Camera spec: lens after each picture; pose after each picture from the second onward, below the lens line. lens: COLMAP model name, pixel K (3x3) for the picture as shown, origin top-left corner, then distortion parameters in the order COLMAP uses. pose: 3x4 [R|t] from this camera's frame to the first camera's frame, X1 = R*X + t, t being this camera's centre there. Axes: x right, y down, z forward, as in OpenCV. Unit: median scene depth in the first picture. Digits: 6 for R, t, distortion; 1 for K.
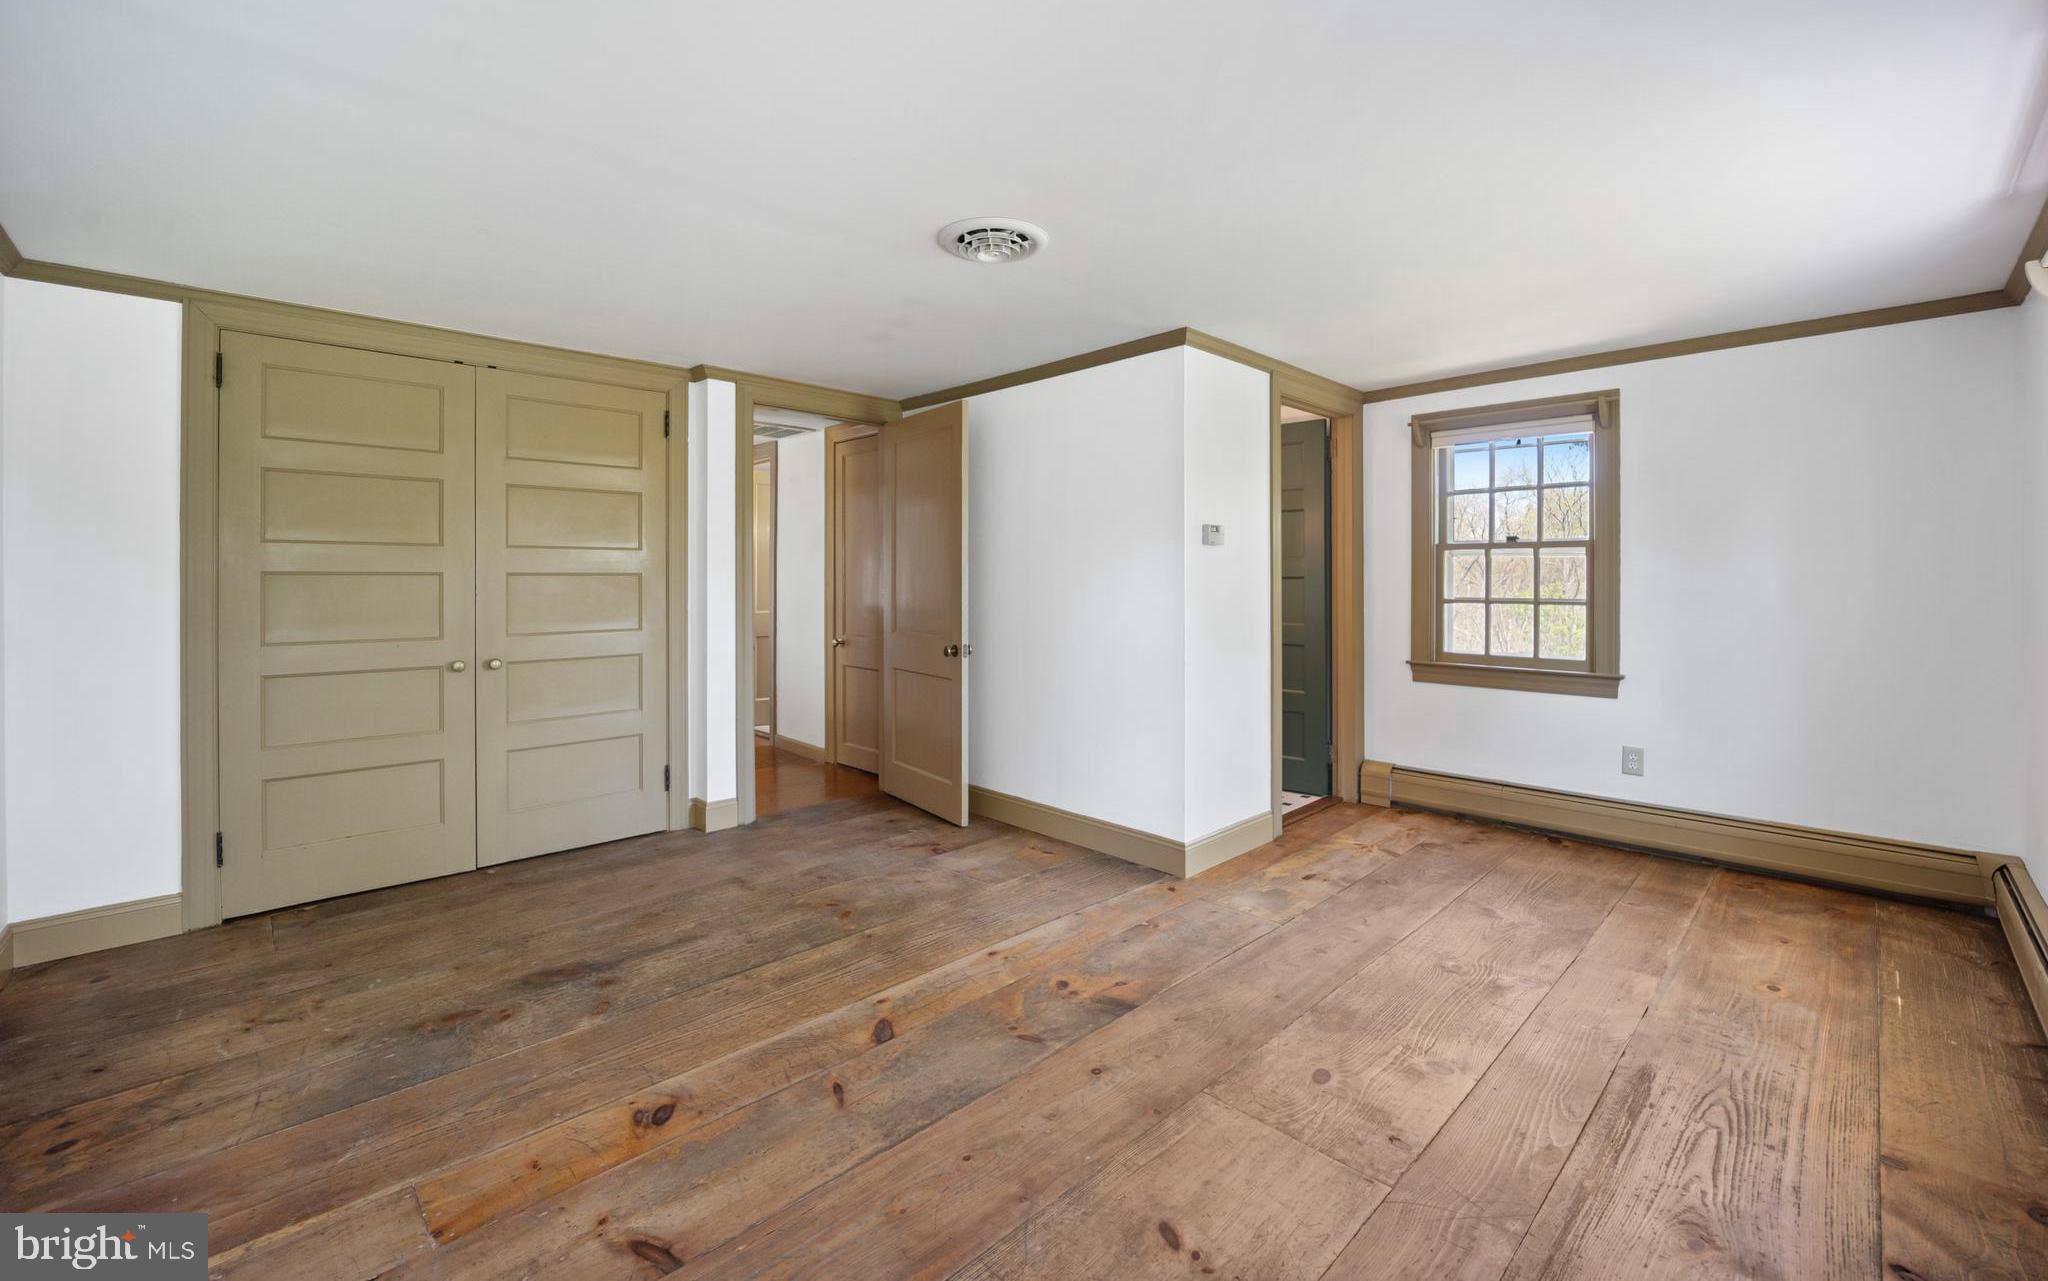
lens RADIAL K [[846.8, 0, 1005.2], [0, 846.8, 572.7], [0, 0, 1]] dist [-0.017872, -0.001555]
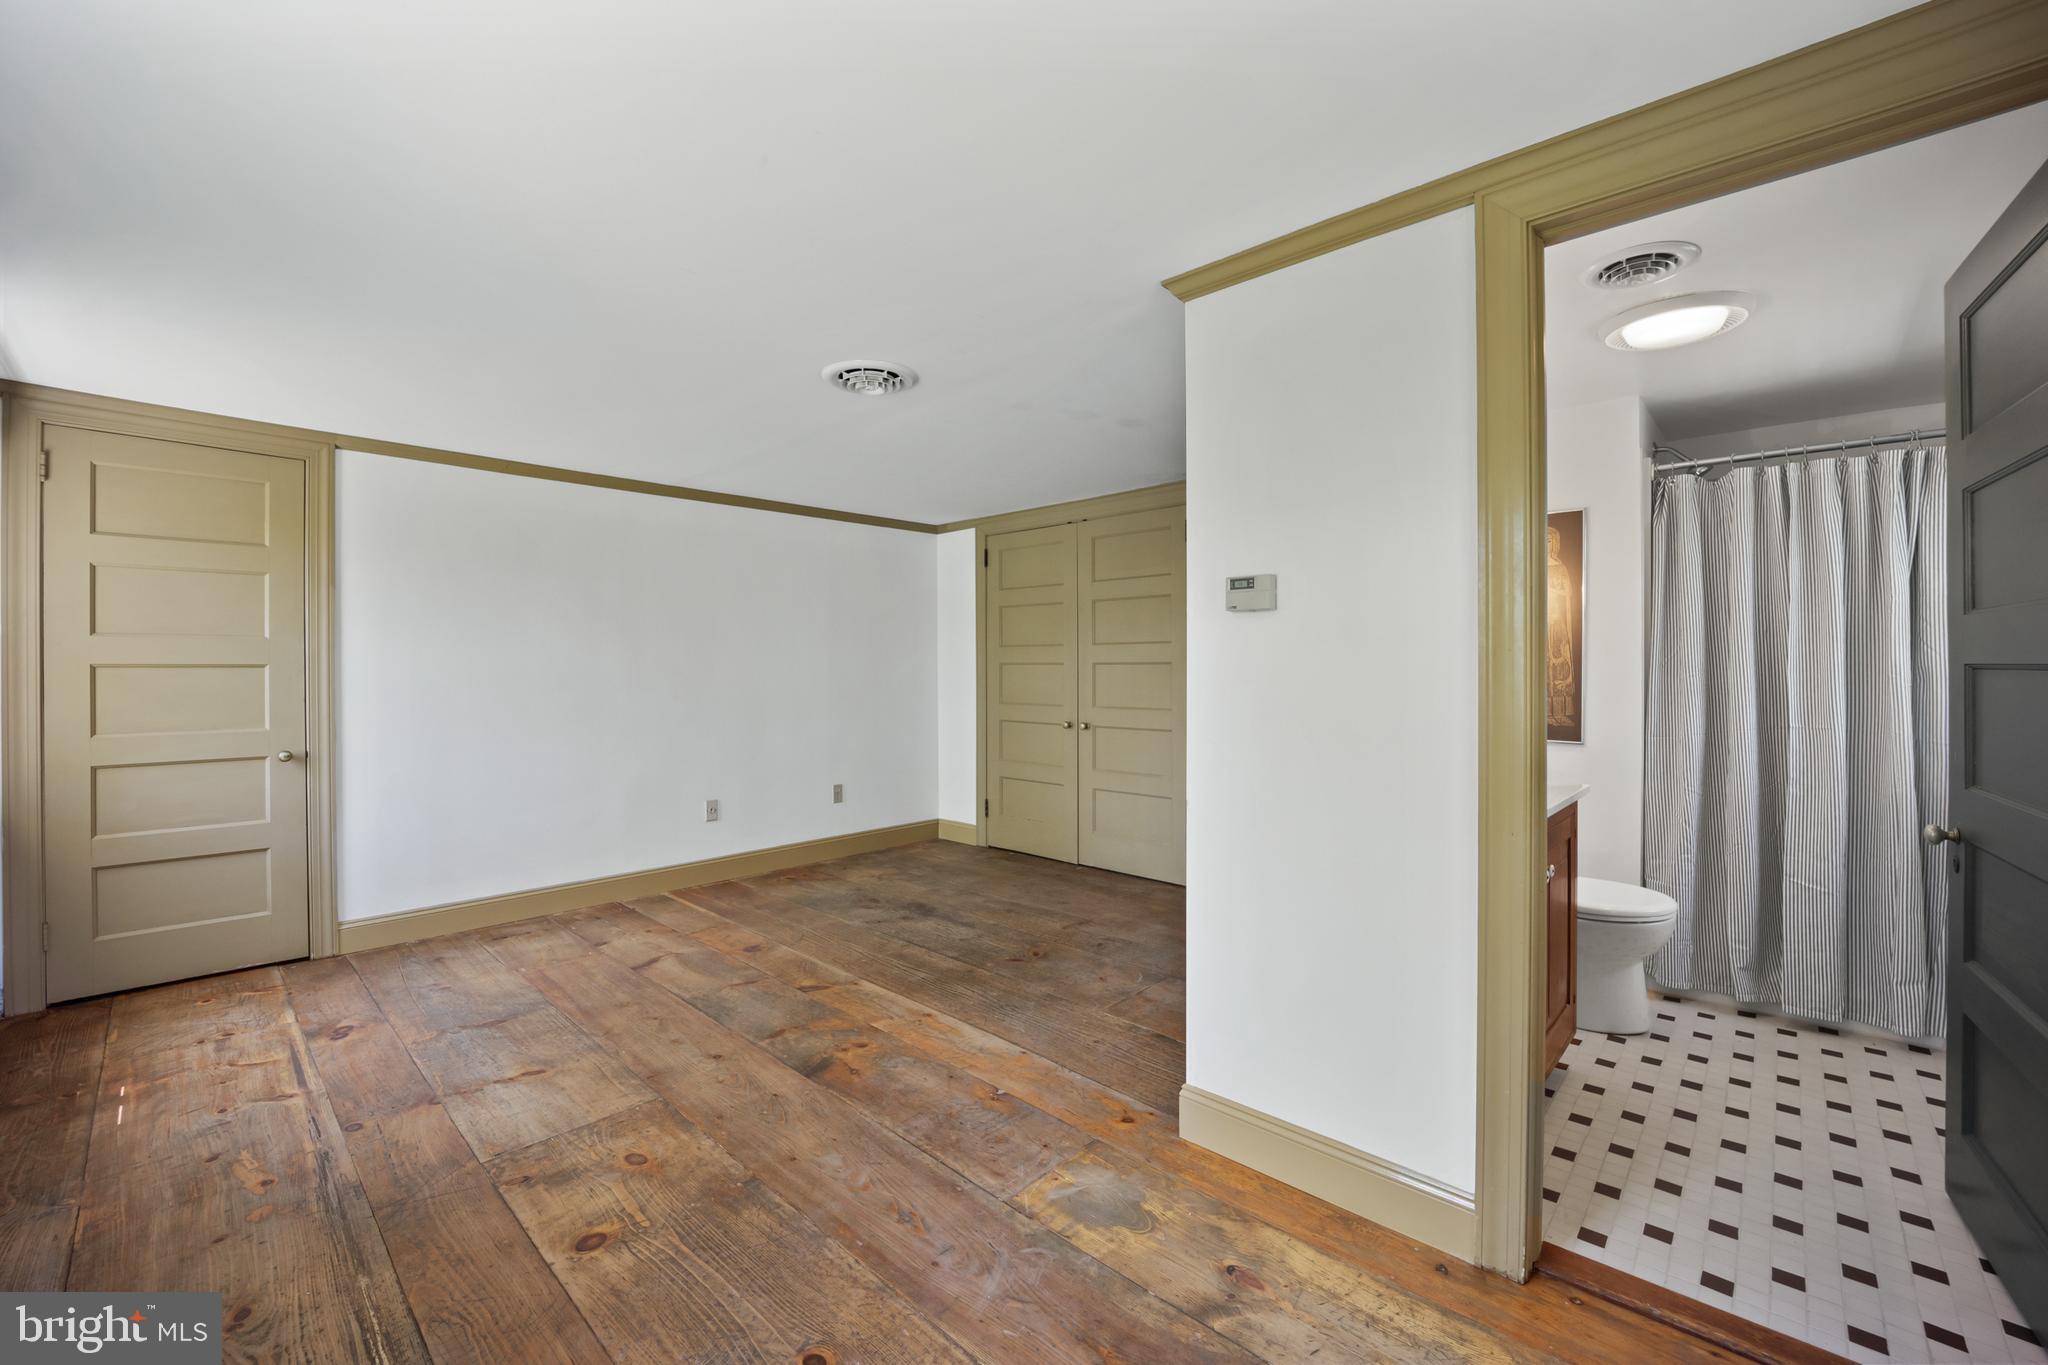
lens RADIAL K [[834.7, 0, 1033.4], [0, 834.7, 673.8], [0, 0, 1]] dist [-0.022957, 0.000182]
pose [[0.052642, 0.010198, -0.998561, 1.084063], [0.007652, 0.999914, 0.010615, 0.003152], [0.998584, -0.008200, 0.052559, 1.114307]]
